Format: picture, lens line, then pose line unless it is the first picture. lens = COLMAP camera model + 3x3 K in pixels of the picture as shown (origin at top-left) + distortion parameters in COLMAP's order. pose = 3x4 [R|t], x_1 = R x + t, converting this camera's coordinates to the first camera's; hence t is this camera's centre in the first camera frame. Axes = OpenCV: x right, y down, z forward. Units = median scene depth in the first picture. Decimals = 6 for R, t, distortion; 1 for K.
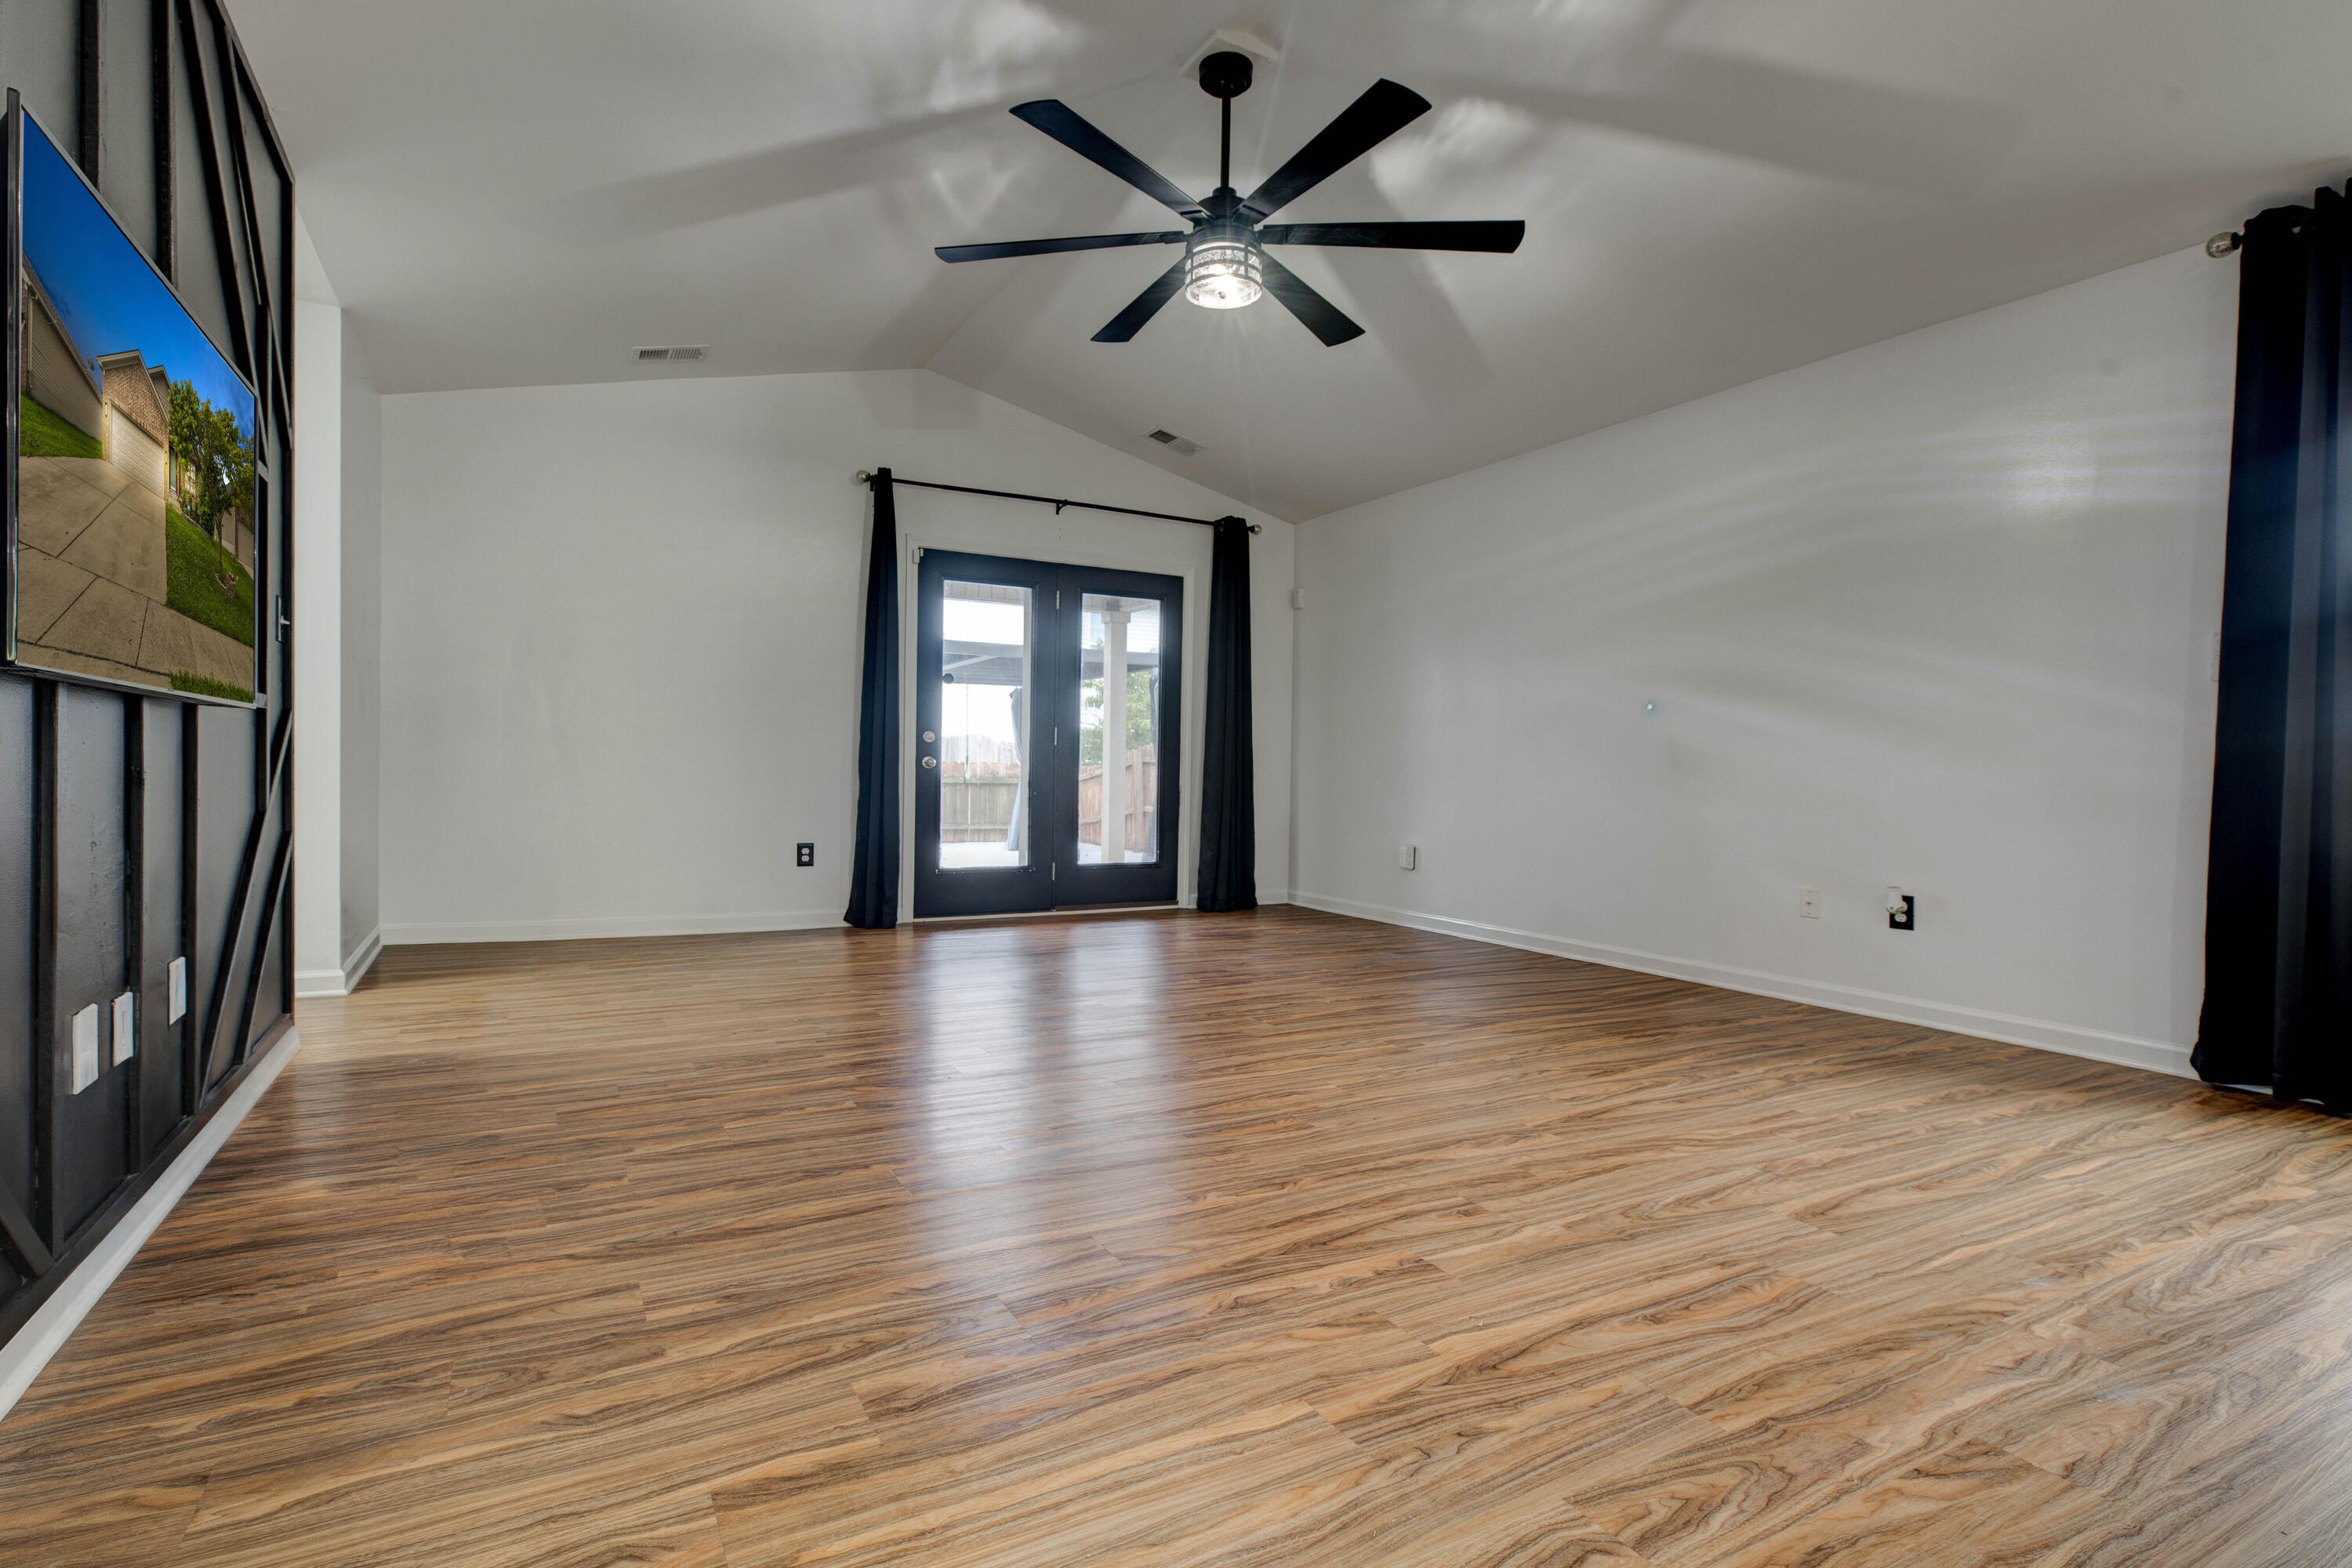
lens RADIAL K [[1057.5, 0, 1156.3], [0, 1057.5, 784.1], [0, 0, 1]] dist [0.002752, -0.000086]
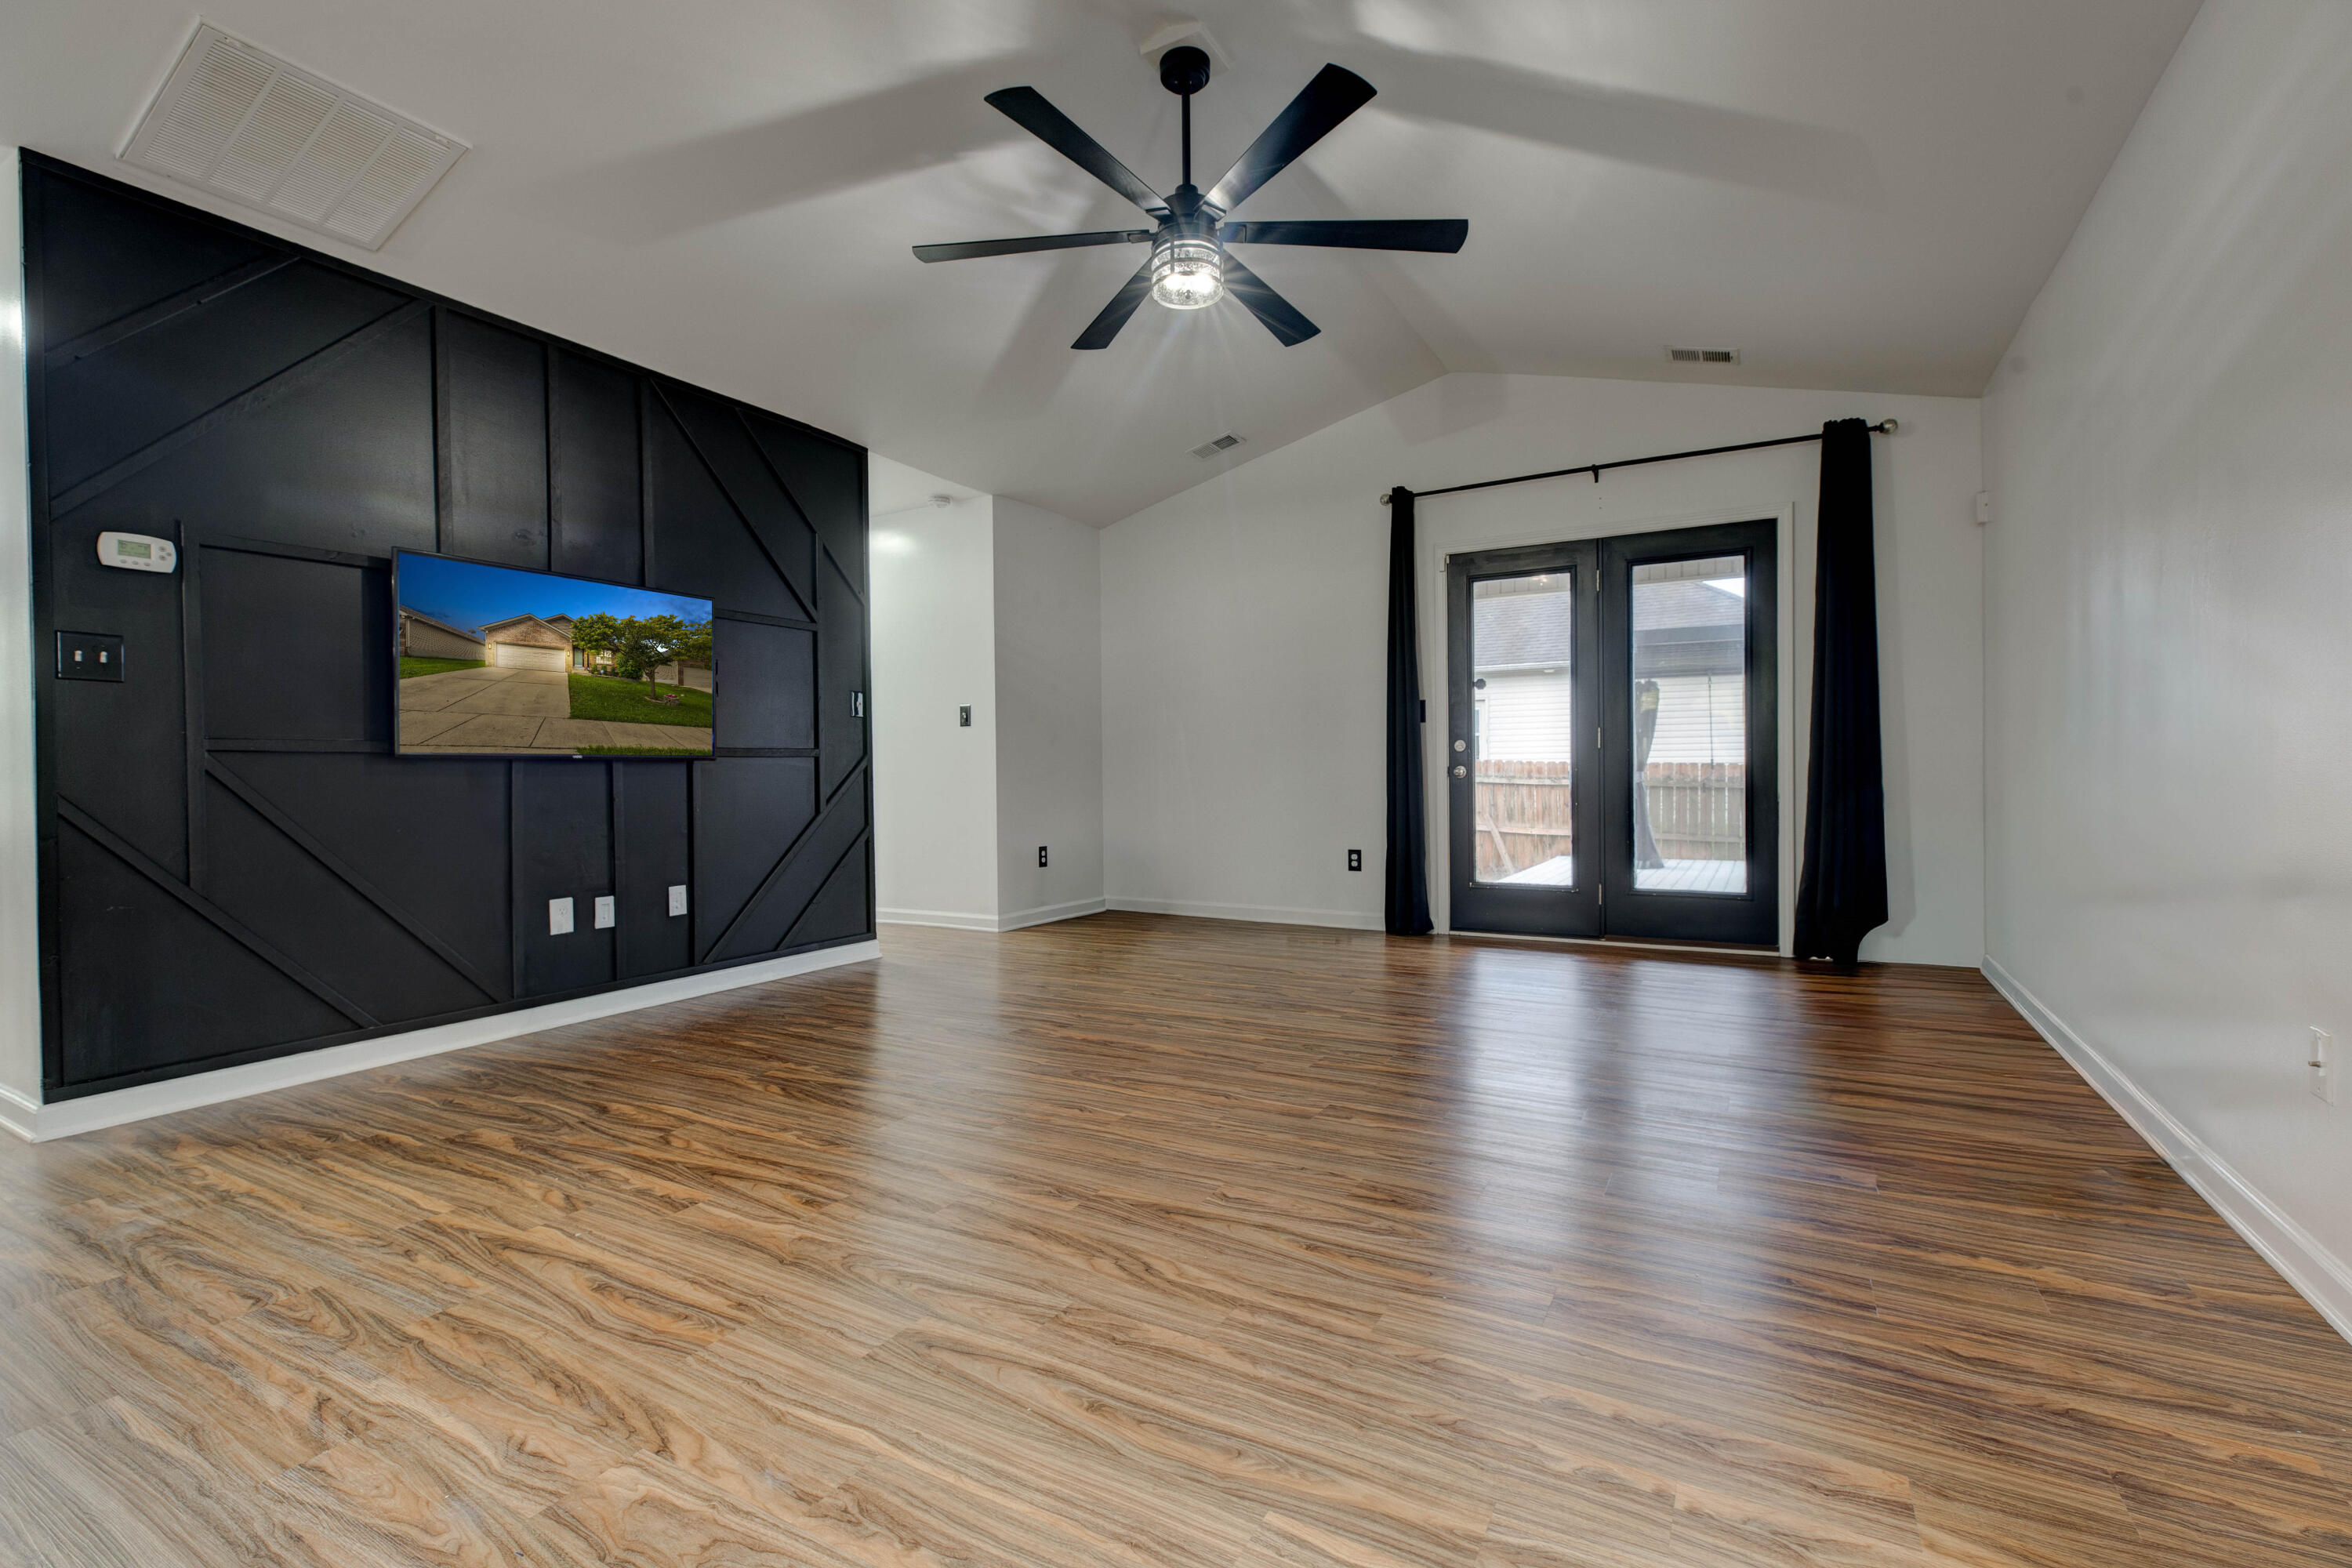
lens RADIAL K [[1057.5, 0, 1156.3], [0, 1057.5, 784.1], [0, 0, 1]] dist [0.002752, -0.000086]
pose [[0.546159, -0.013869, -0.837567, 1.109635], [0.007047, 0.999904, -0.011962, 0.000713], [0.837652, 0.000631, 0.546204, 0.572233]]
